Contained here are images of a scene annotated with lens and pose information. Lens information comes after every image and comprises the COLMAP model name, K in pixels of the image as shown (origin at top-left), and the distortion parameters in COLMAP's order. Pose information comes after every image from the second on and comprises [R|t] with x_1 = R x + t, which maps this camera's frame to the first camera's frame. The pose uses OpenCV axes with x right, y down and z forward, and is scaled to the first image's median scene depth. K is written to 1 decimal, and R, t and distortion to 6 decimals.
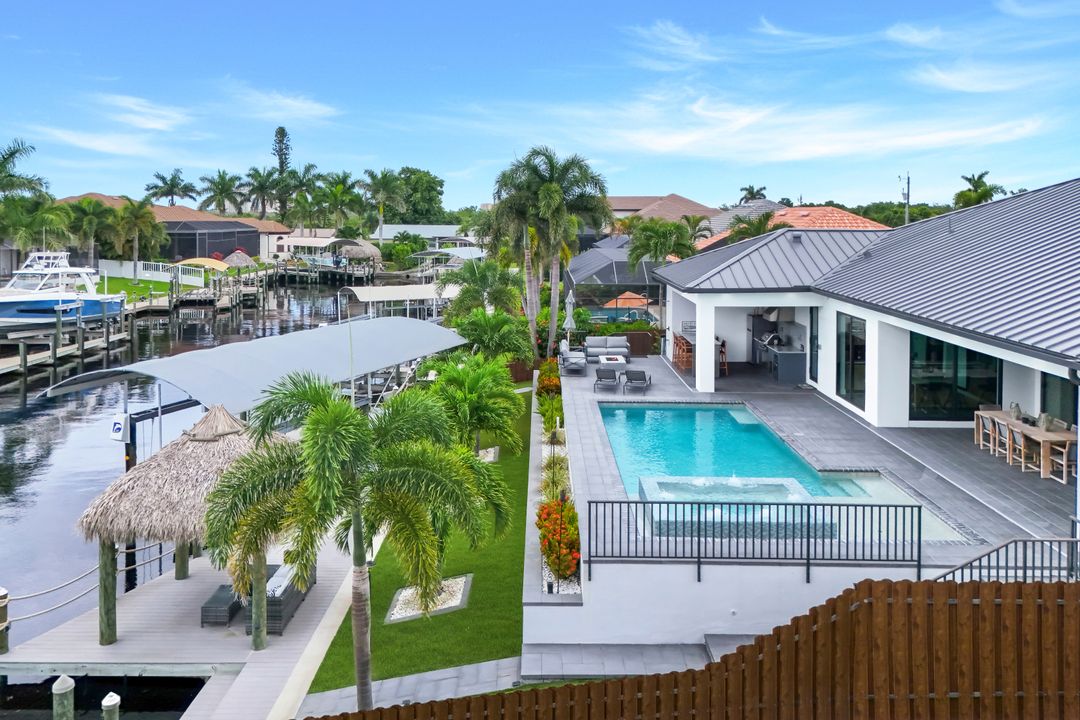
lens RADIAL K [[854.1, 0, 592.7], [0, 854.1, 321.6], [0, 0, 1]] dist [0.067324, -0.061497]
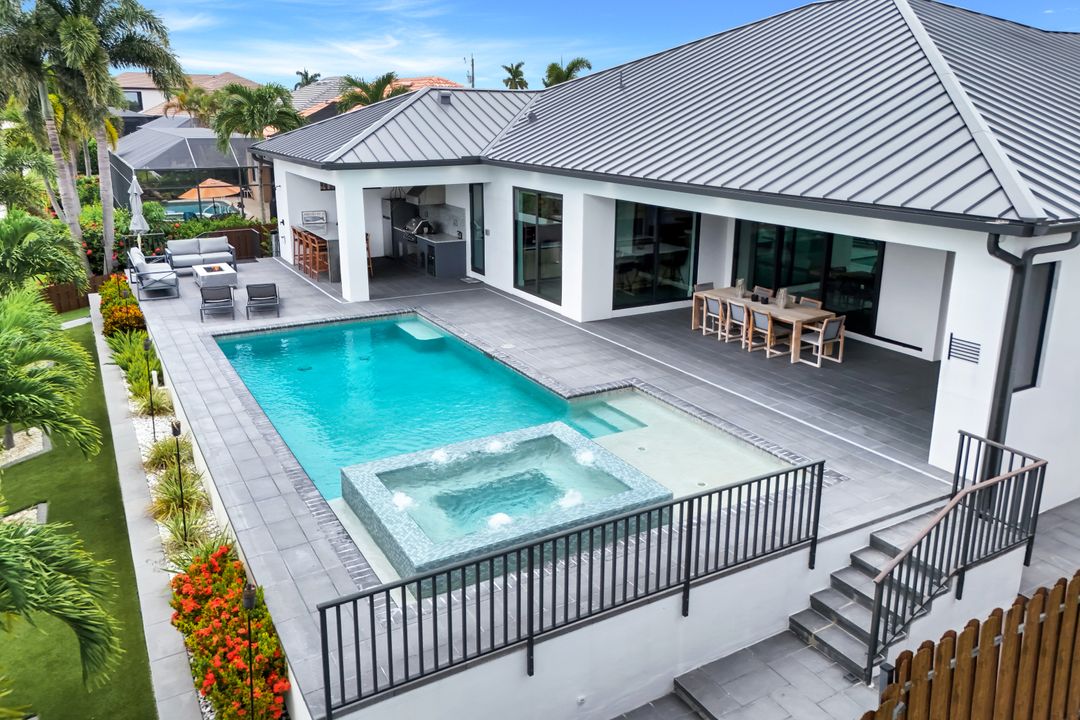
lens RADIAL K [[854.1, 0, 592.7], [0, 854.1, 321.6], [0, 0, 1]] dist [0.067324, -0.061497]
pose [[0.888038, -0.120417, 0.443722, -0.022974], [0.061123, 0.987447, 0.145646, 0.000752], [-0.455690, -0.102218, 0.884250, 0.203067]]
